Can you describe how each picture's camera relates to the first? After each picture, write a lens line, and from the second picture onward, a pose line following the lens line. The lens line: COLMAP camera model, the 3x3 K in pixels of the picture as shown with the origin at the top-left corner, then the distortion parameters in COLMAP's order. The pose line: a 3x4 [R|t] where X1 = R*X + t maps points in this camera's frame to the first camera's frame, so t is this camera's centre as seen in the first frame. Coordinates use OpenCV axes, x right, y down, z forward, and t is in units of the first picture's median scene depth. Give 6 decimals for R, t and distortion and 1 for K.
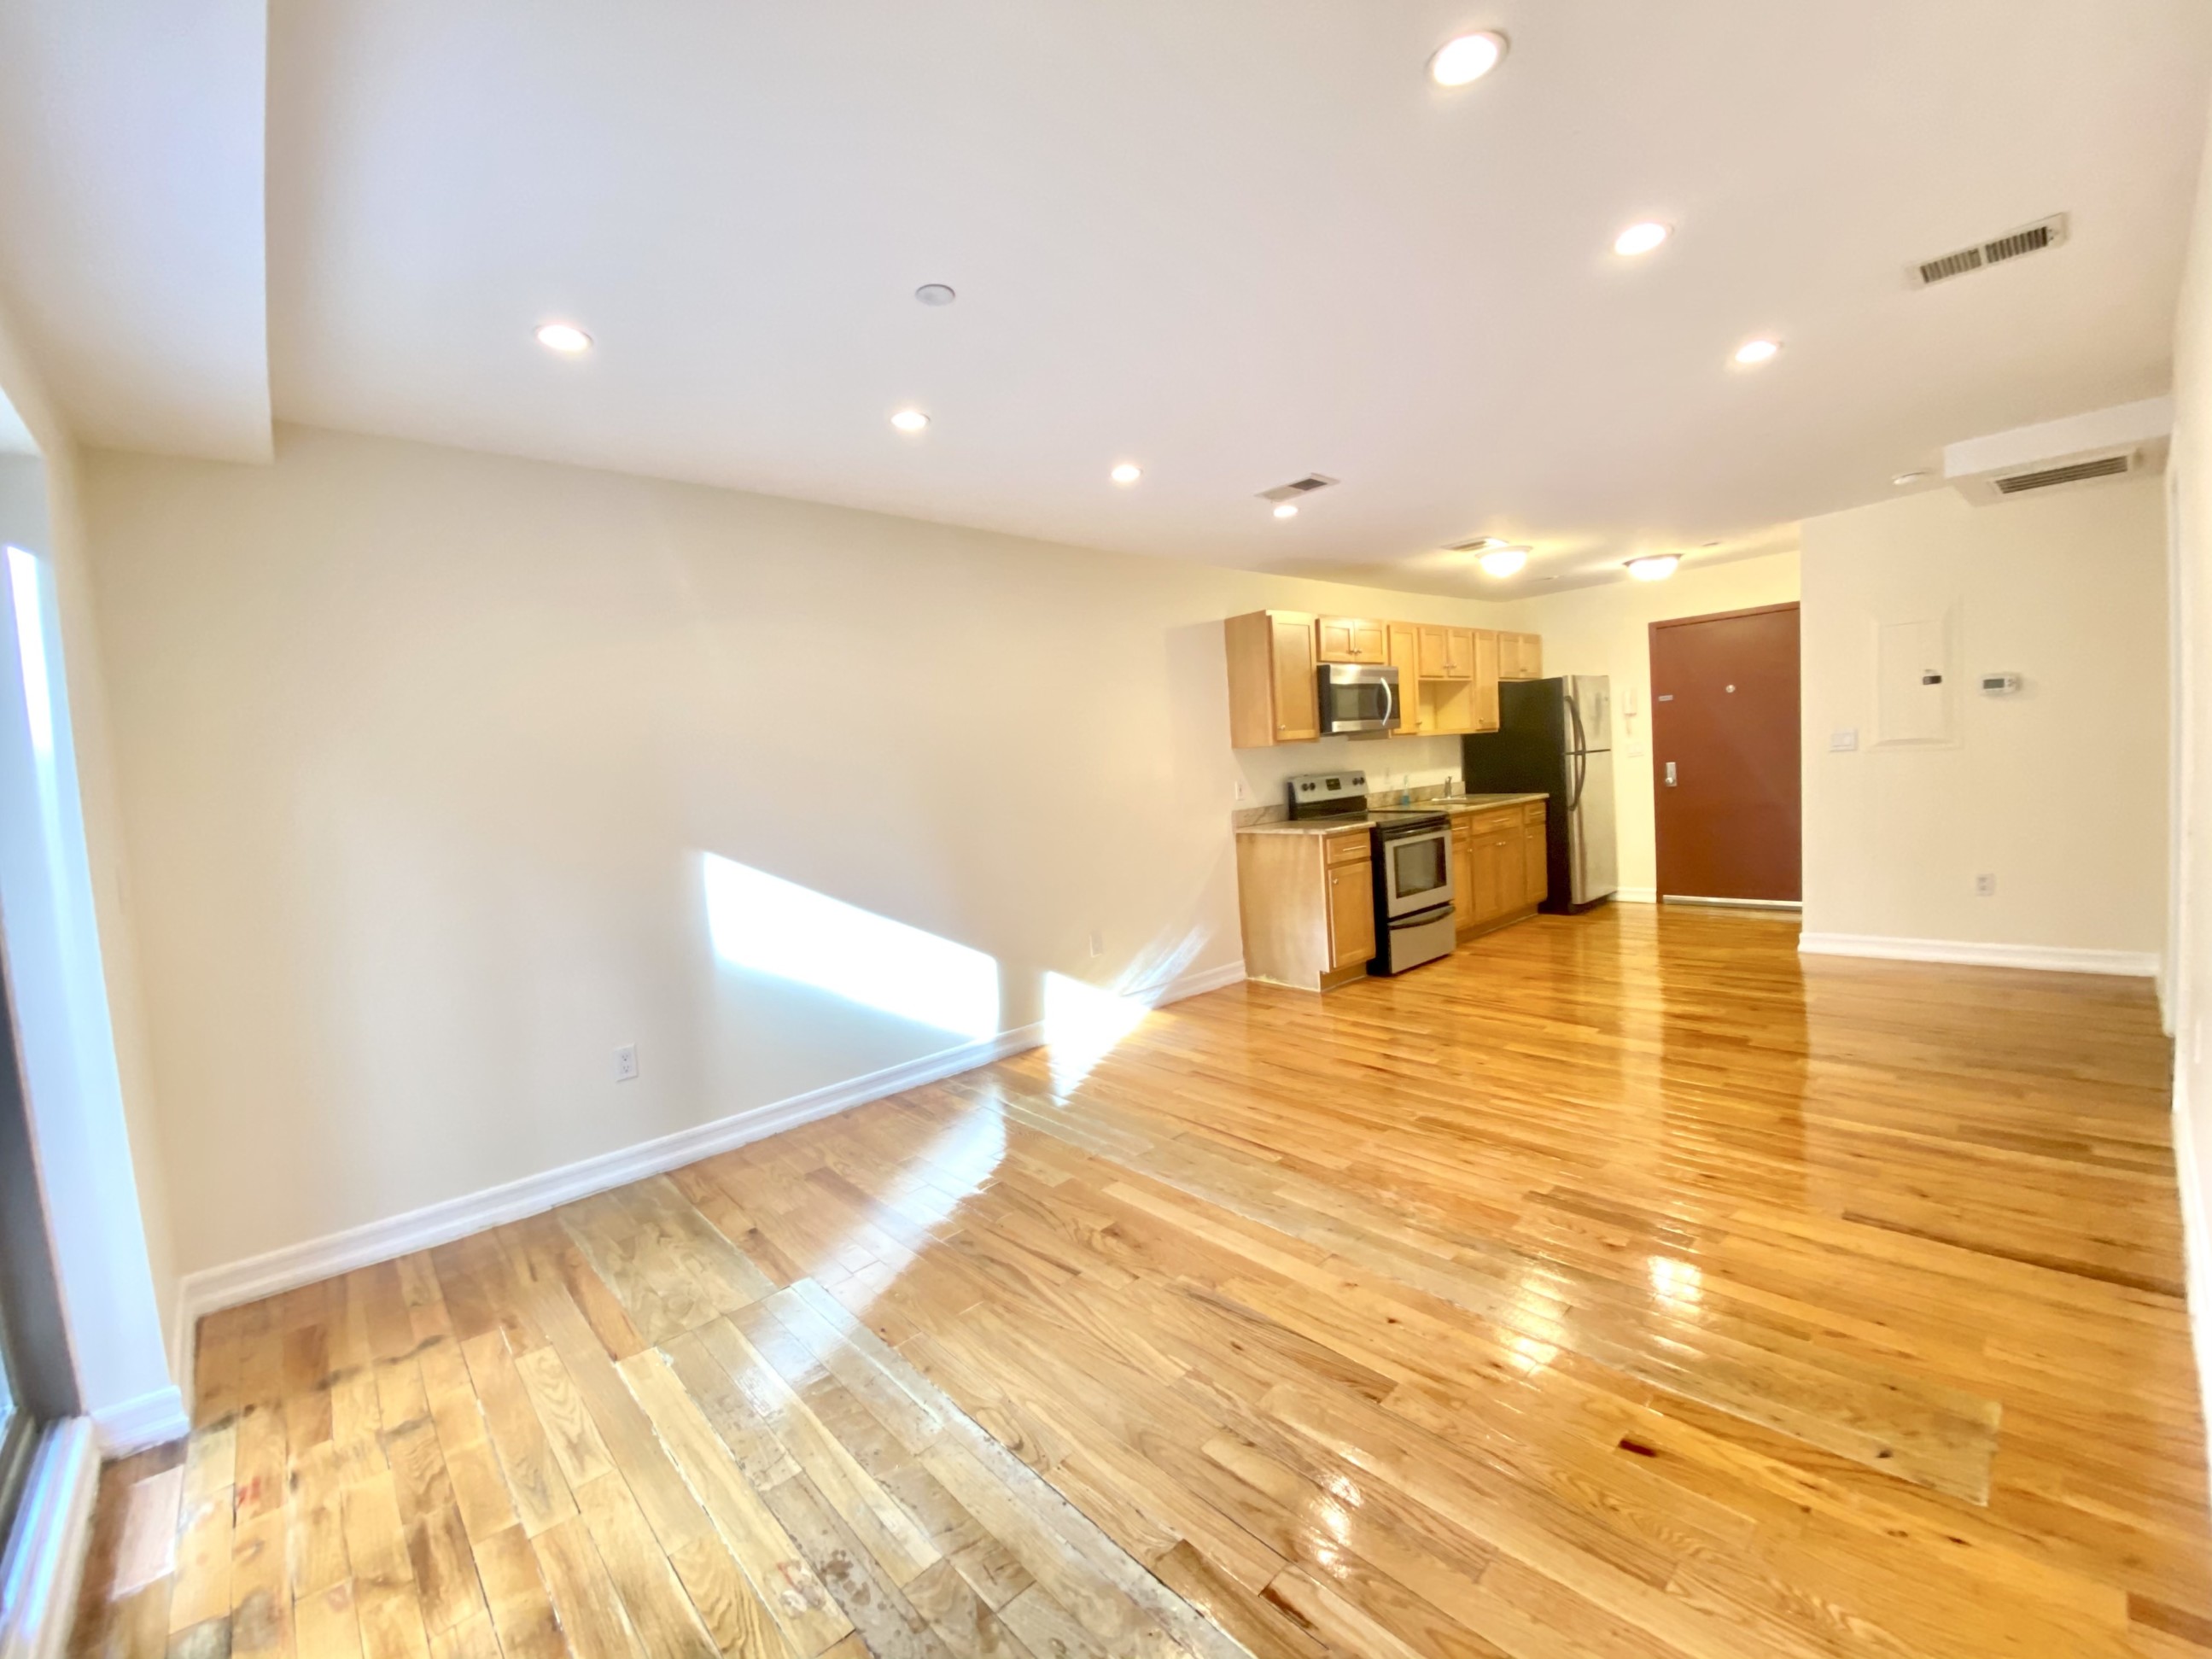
lens RADIAL K [[891.7, 0, 1093.5], [0, 891.7, 821.4], [0, 0, 1]] dist [0.026832, -0.016707]
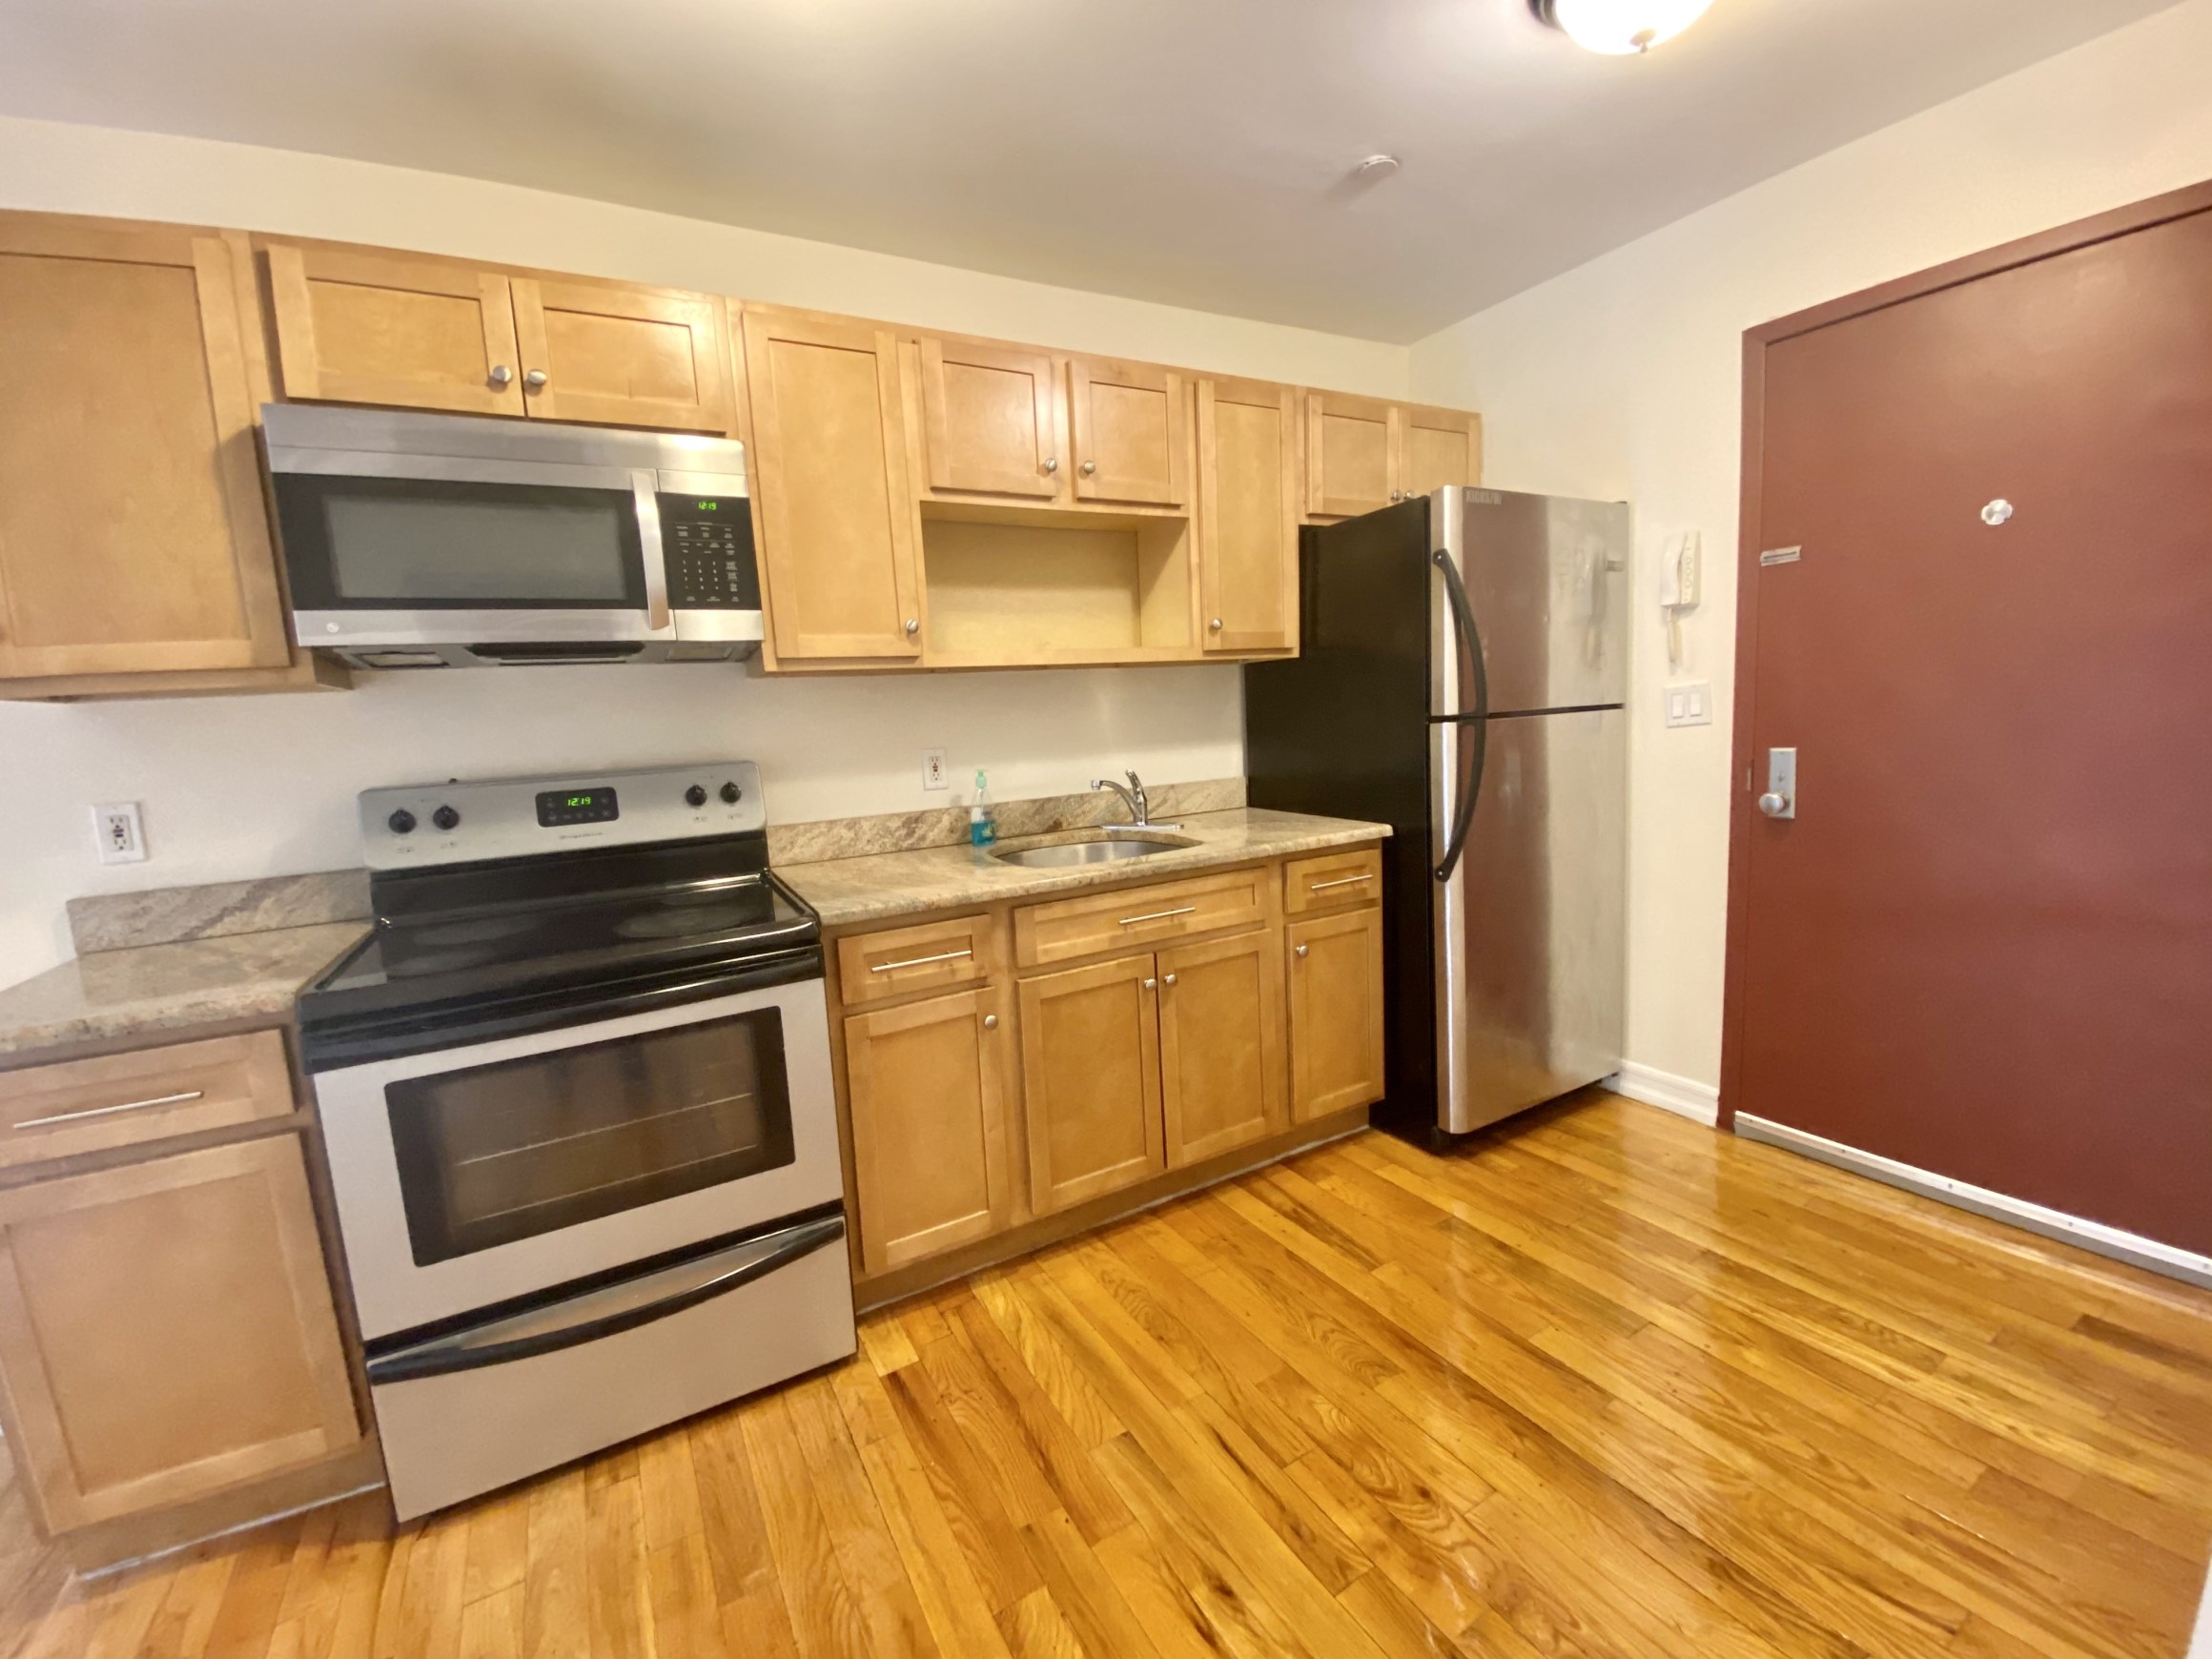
lens RADIAL K [[888.3, 0, 1105.7], [0, 888.3, 826.6], [0, 0, 1]] dist [0.026375, -0.023574]
pose [[0.975643, 0.042776, -0.215152, 0.482488], [-0.024671, 0.995977, 0.086143, -0.060841], [0.217971, -0.078737, 0.972774, 0.633715]]
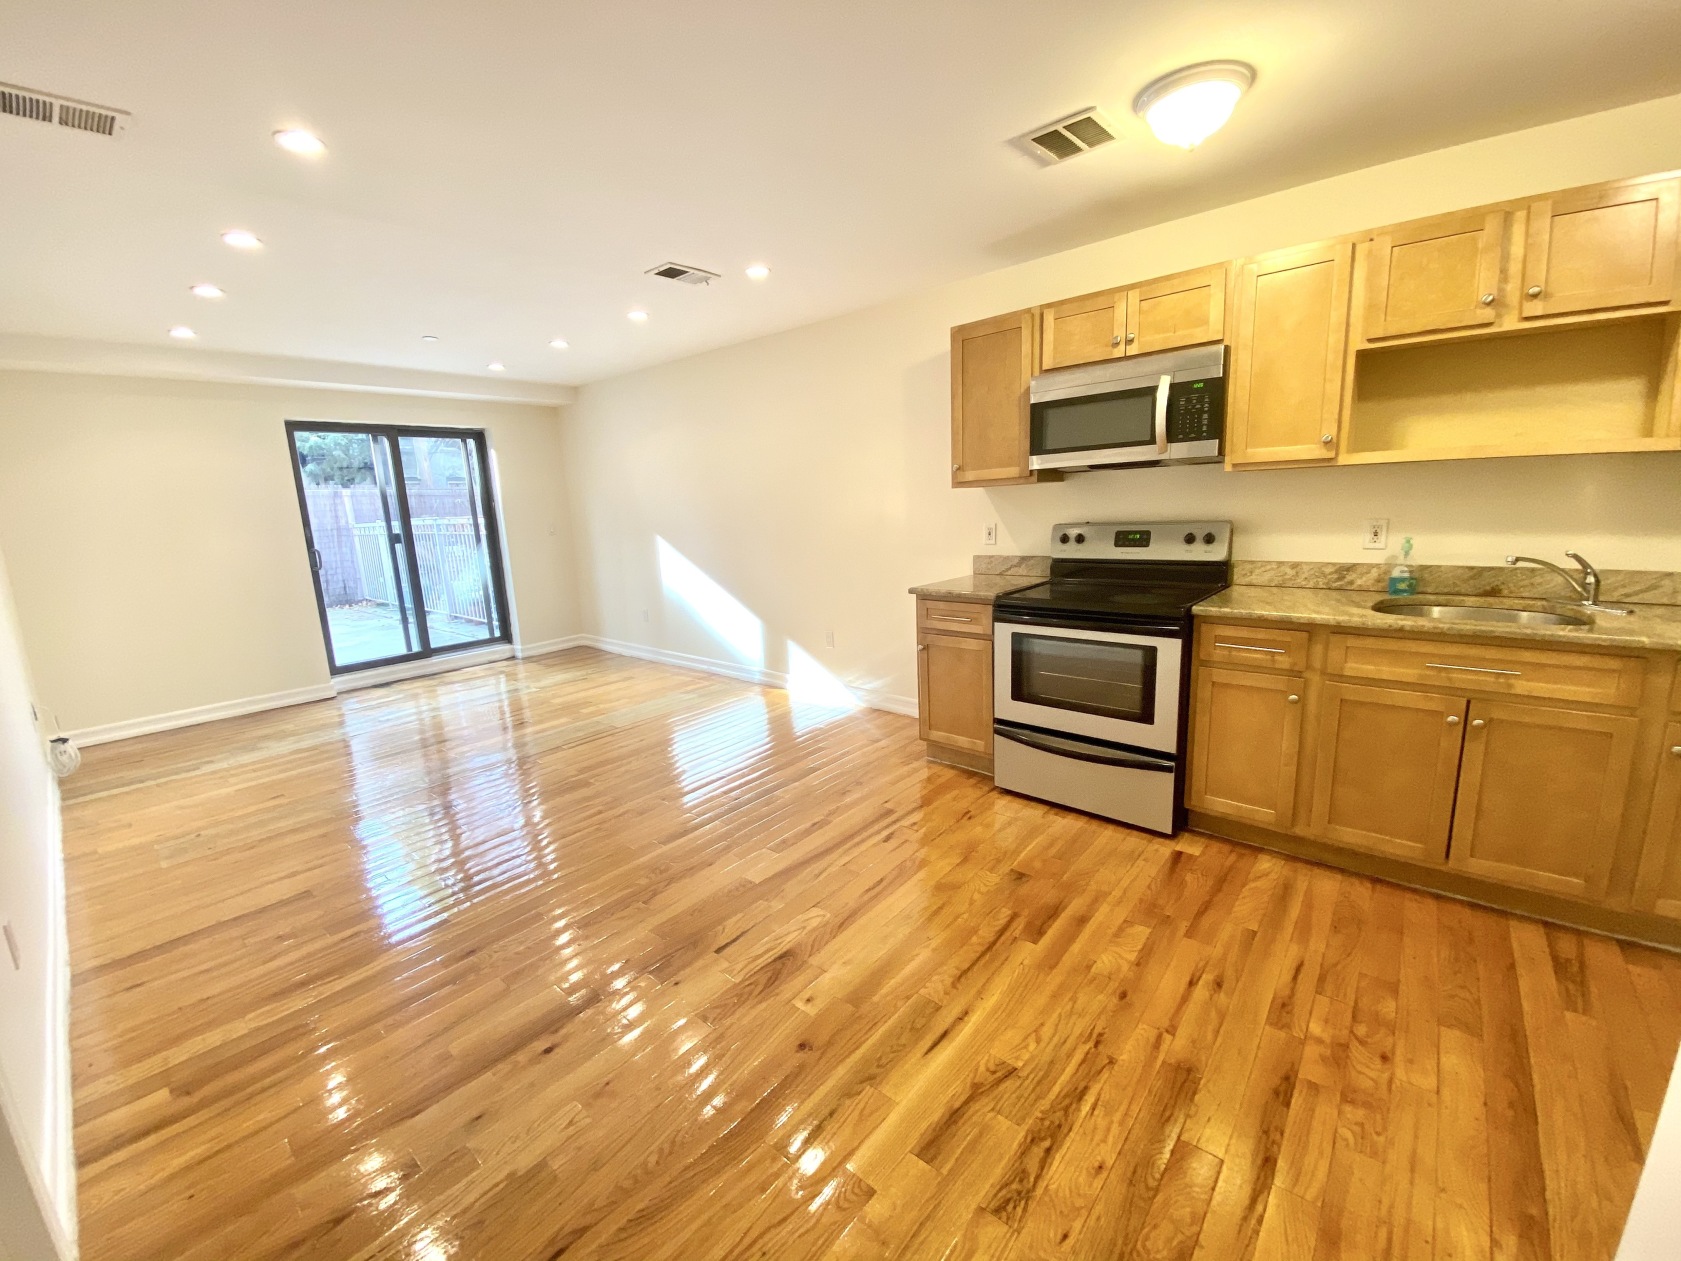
lens RADIAL K [[675.1, 0, 840.3], [0, 675.1, 628.3], [0, 0, 1]] dist [0.026375, -0.023574]
pose [[0.132494, 0.246352, -0.960081, 0.687499], [-0.027583, 0.969162, 0.244876, -0.087054], [0.990800, -0.005963, 0.135203, 0.622759]]
